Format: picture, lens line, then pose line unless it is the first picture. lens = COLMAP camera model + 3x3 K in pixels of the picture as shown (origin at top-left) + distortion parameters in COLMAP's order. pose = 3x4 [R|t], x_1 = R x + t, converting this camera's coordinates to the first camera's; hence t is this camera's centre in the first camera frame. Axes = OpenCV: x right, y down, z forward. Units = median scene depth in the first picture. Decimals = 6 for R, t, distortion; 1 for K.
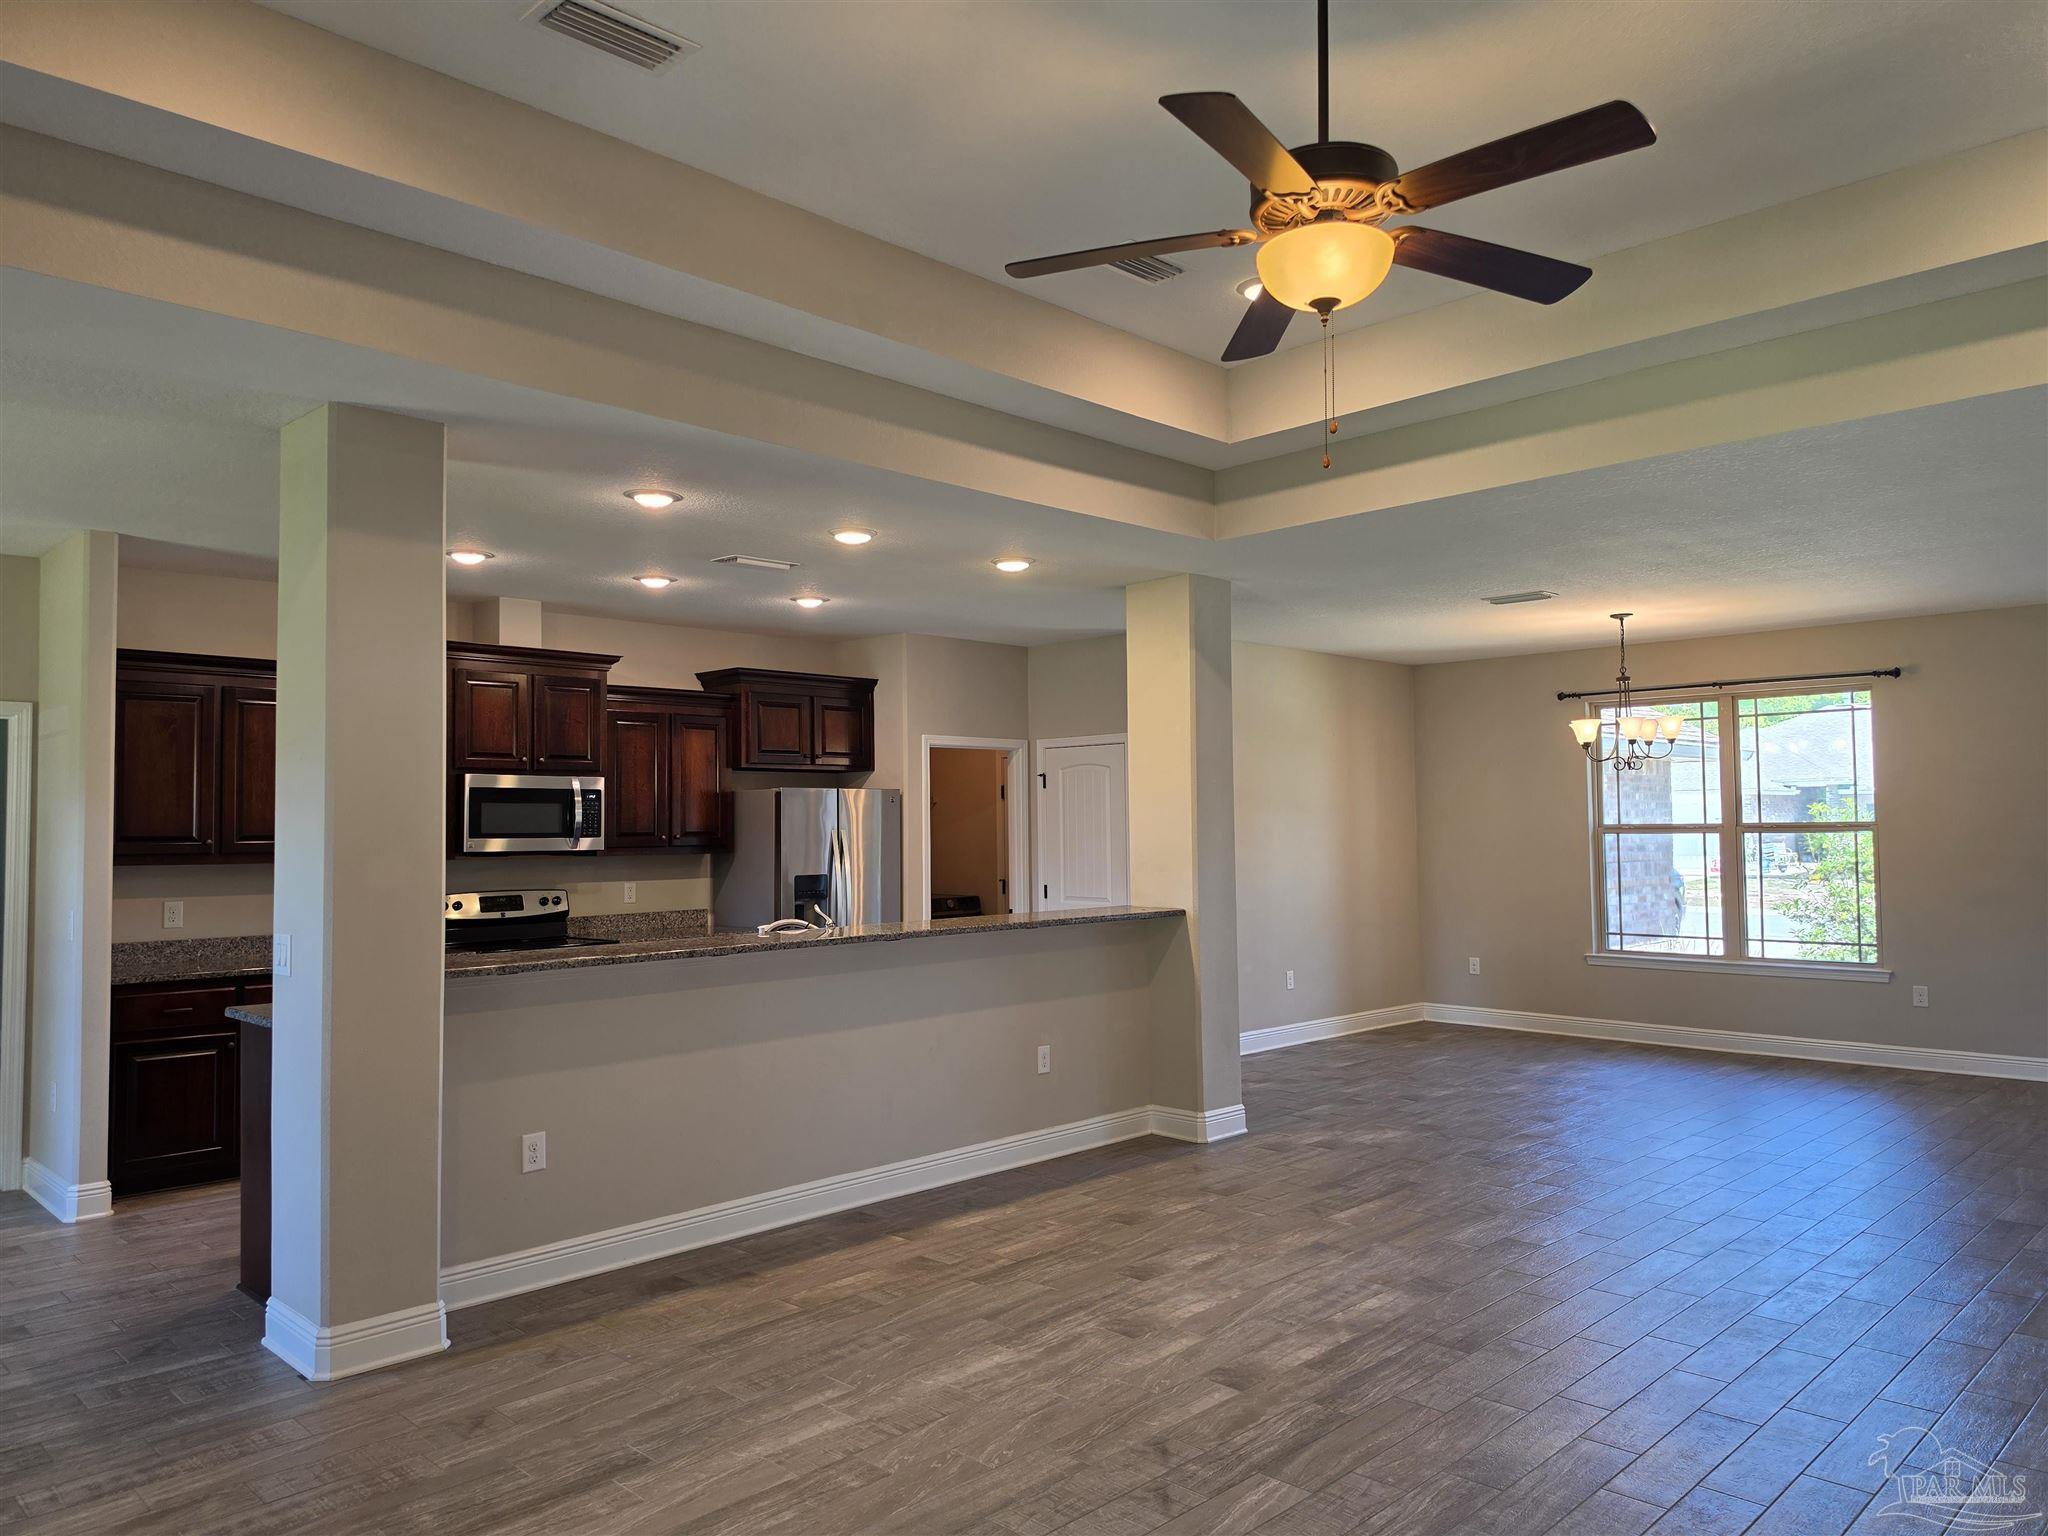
lens RADIAL K [[1416.2, 0, 1008.8], [0, 1416.2, 753.5], [0, 0, 1]] dist [0.093495, -0.139060]
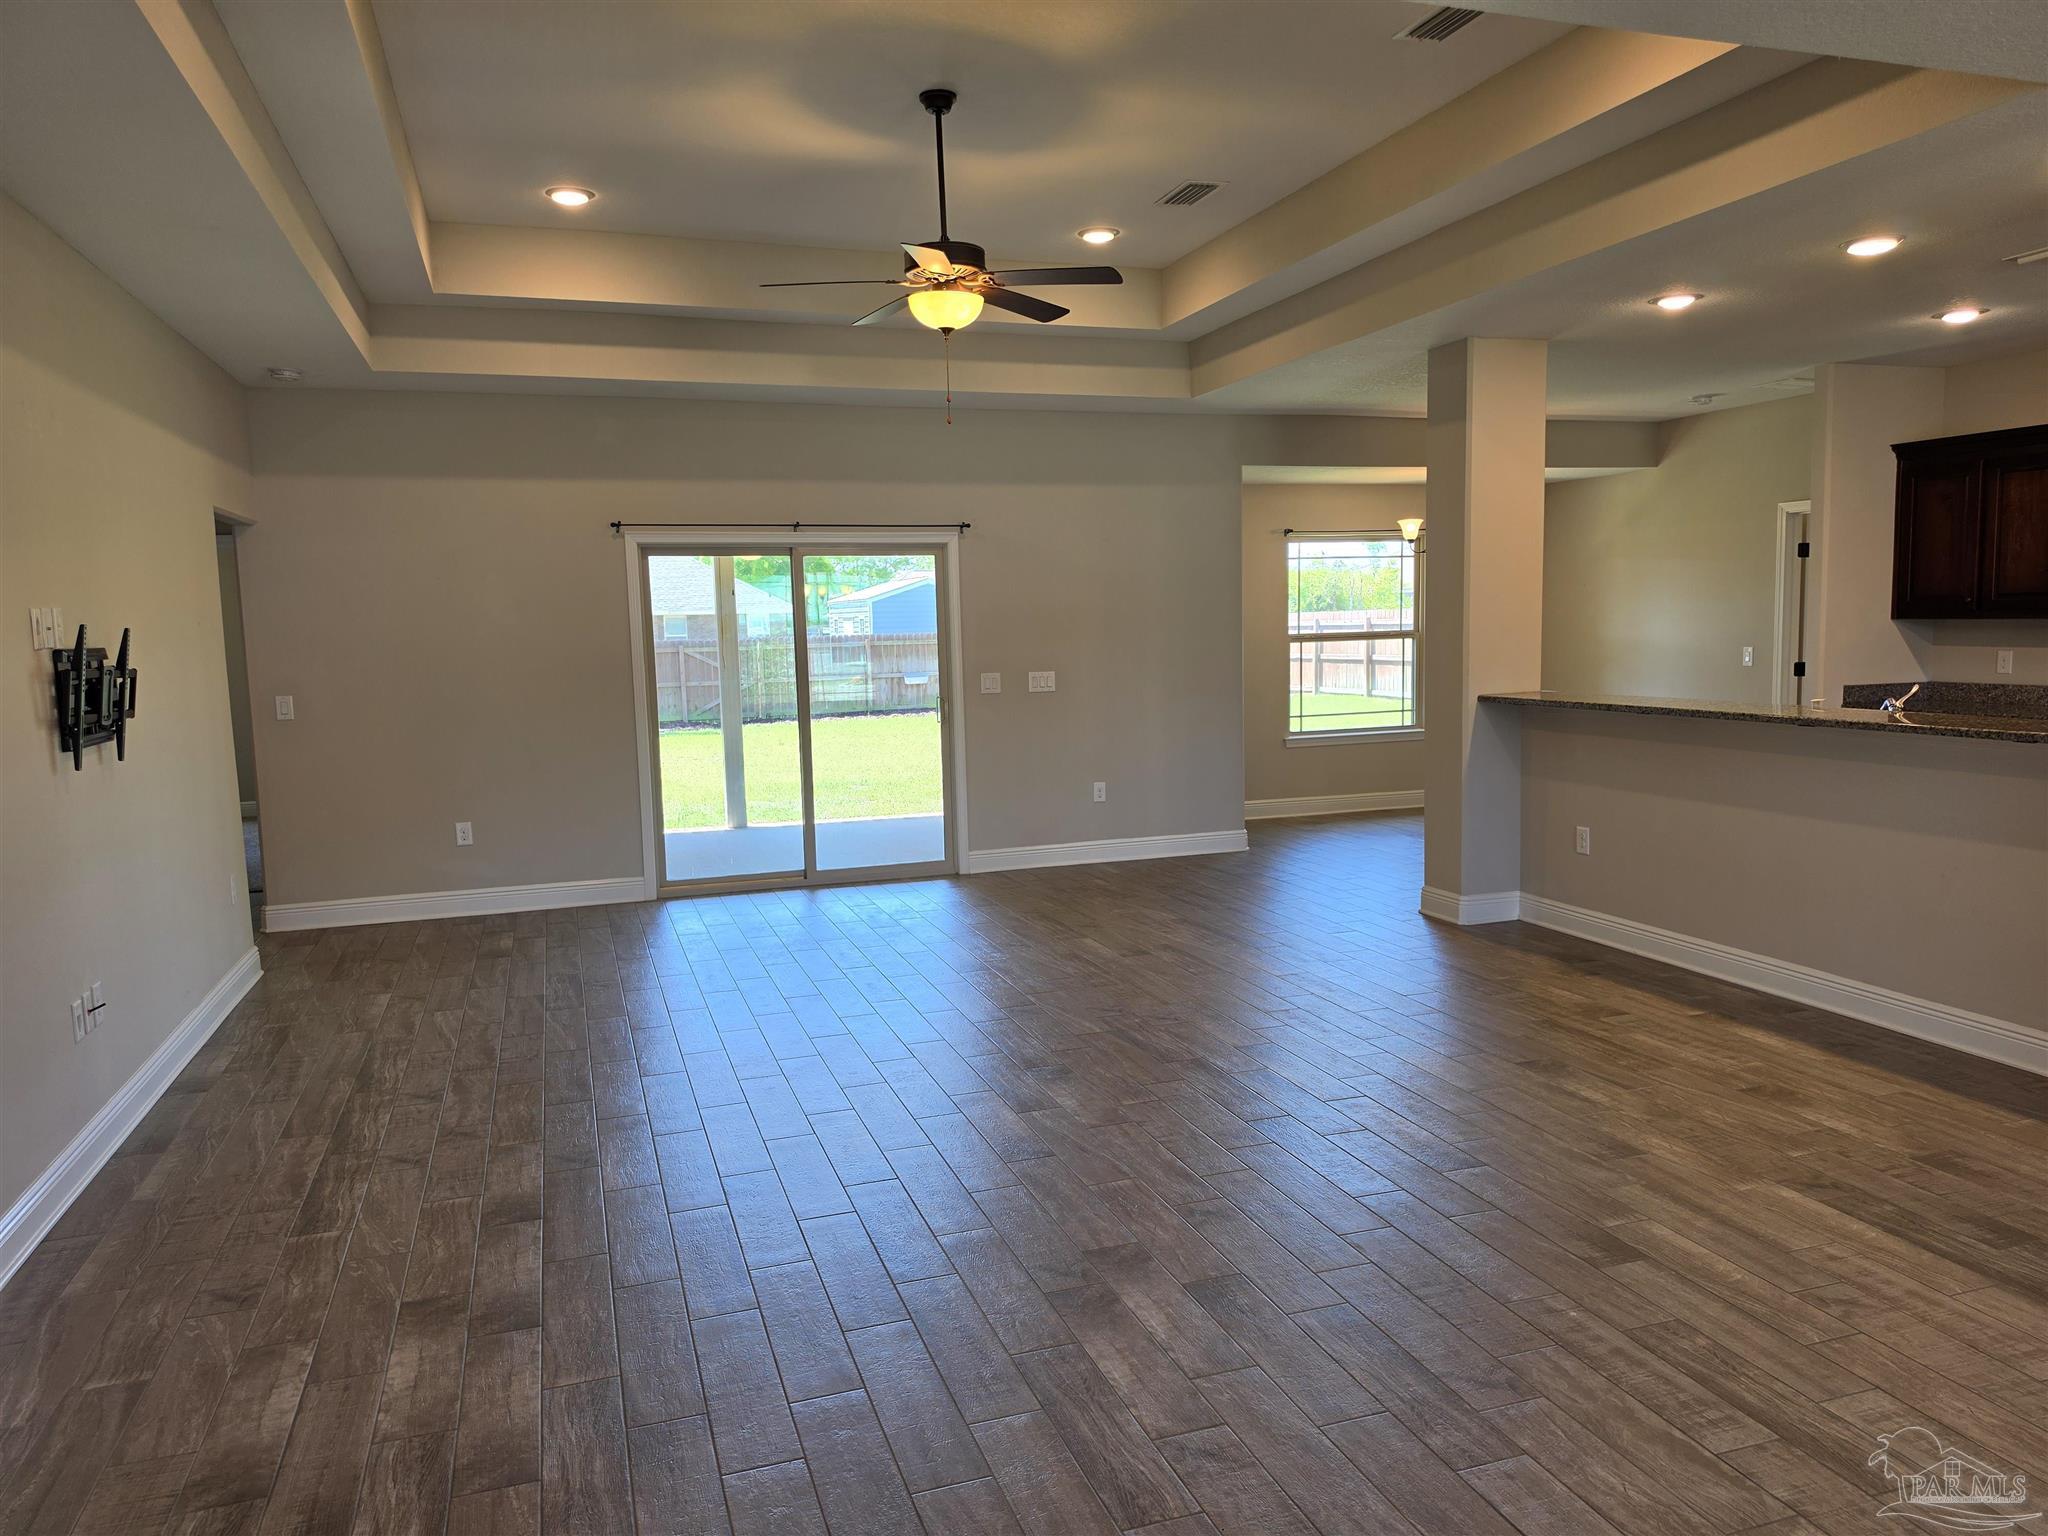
lens RADIAL K [[1424.1, 0, 1024.0], [0, 1424.1, 768.0], [0, 0, 1]] dist [0.093112, -0.148199]
pose [[-0.446655, 0.115546, -0.887214, 1.014050], [0.077102, 0.992908, 0.090496, 0.041123], [0.891378, -0.027986, -0.452396, 1.047252]]
